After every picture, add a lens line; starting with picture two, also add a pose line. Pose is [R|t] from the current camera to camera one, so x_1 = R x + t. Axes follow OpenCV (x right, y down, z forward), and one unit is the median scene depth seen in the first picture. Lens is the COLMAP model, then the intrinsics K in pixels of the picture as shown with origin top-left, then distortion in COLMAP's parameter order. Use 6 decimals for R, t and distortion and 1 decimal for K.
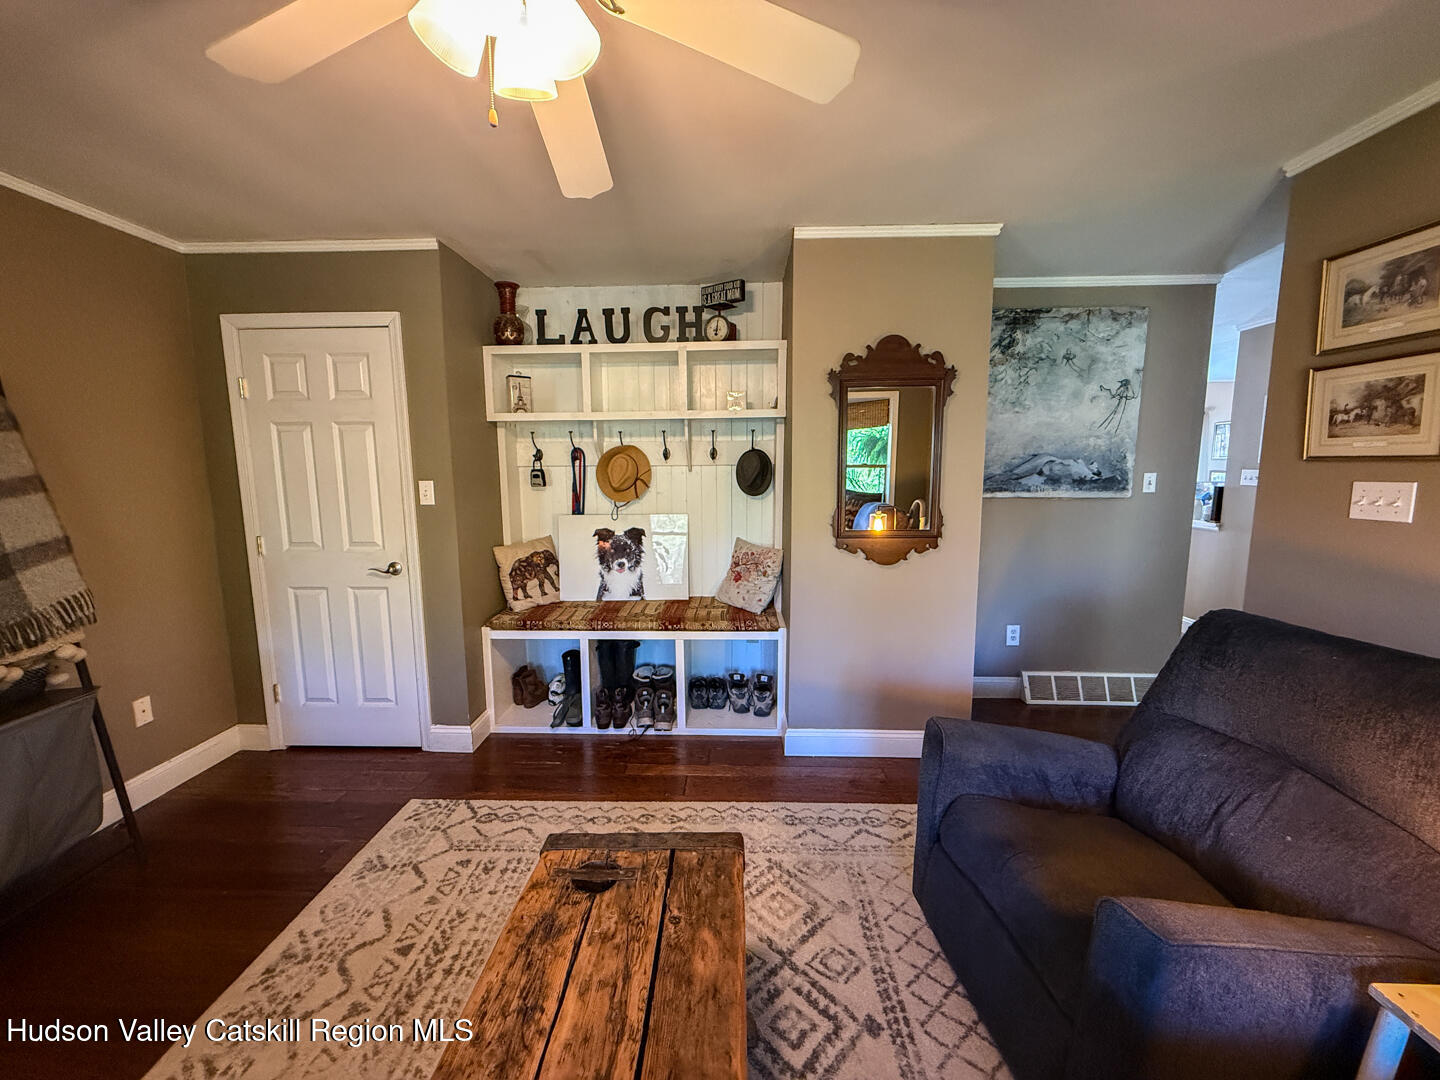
lens RADIAL K [[575.8, 0, 715.3], [0, 575.8, 537.9], [0, 0, 1]] dist [-0.001000, -0.000027]
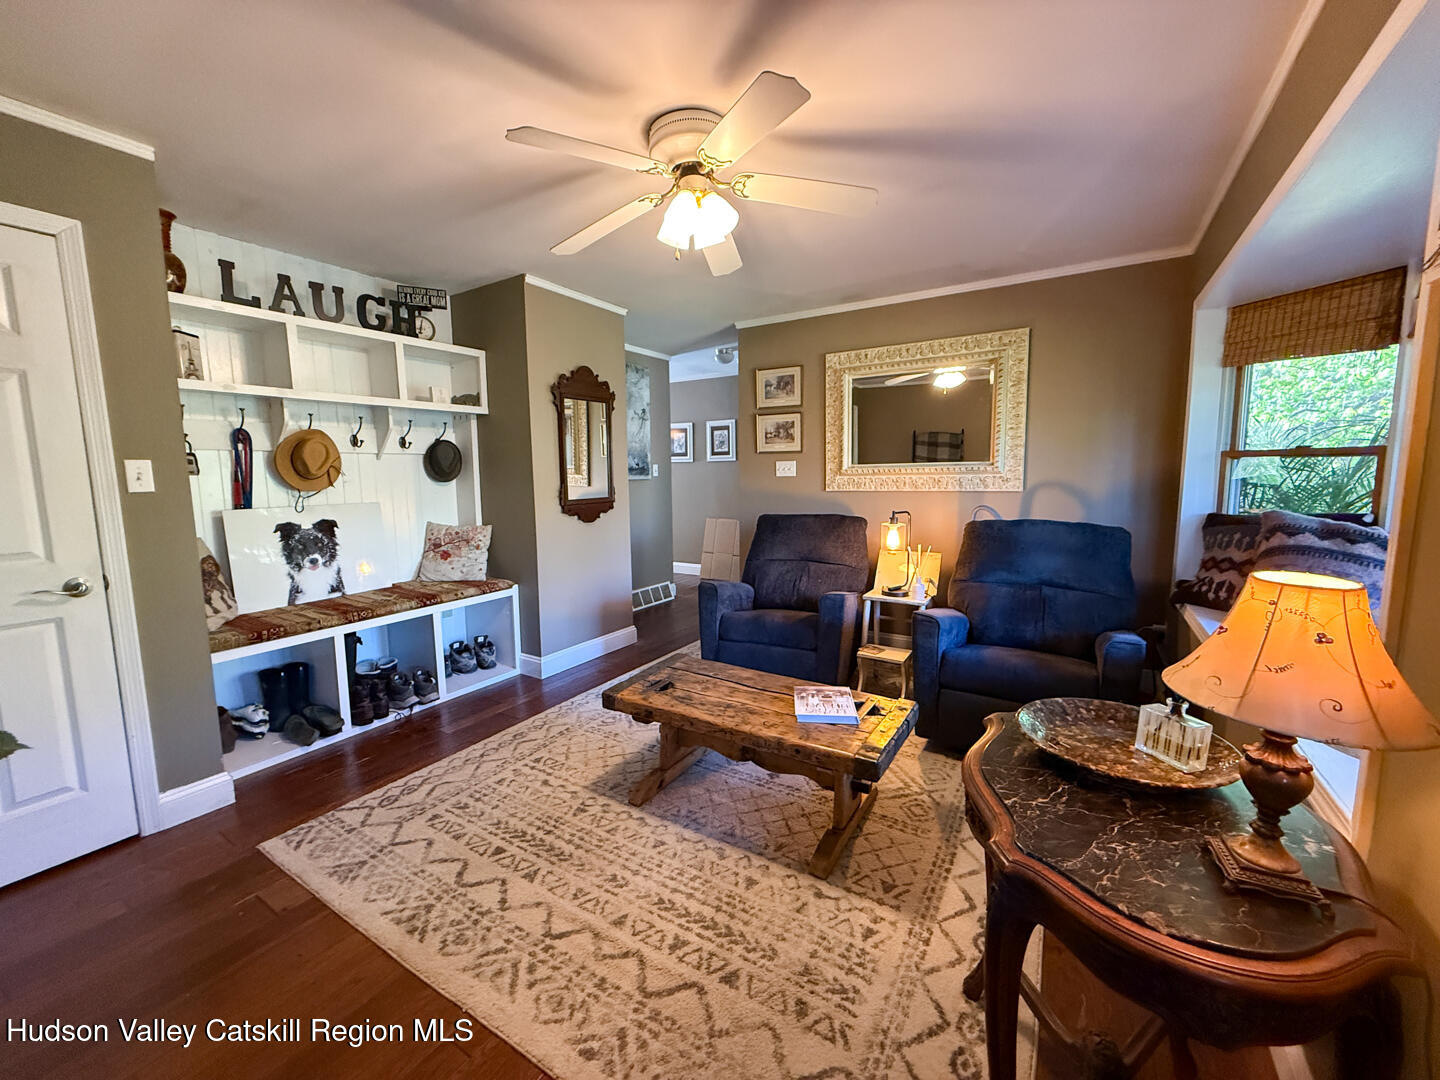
lens RADIAL K [[575.8, 0, 726.0], [0, 575.8, 538.1], [0, 0, 1]] dist [-0.001000, -0.000027]
pose [[0.487462, -0.100757, 0.867311, -0.714490], [0.119065, 0.991711, 0.048290, 0.050265], [-0.864988, 0.079726, 0.495418, -0.012384]]
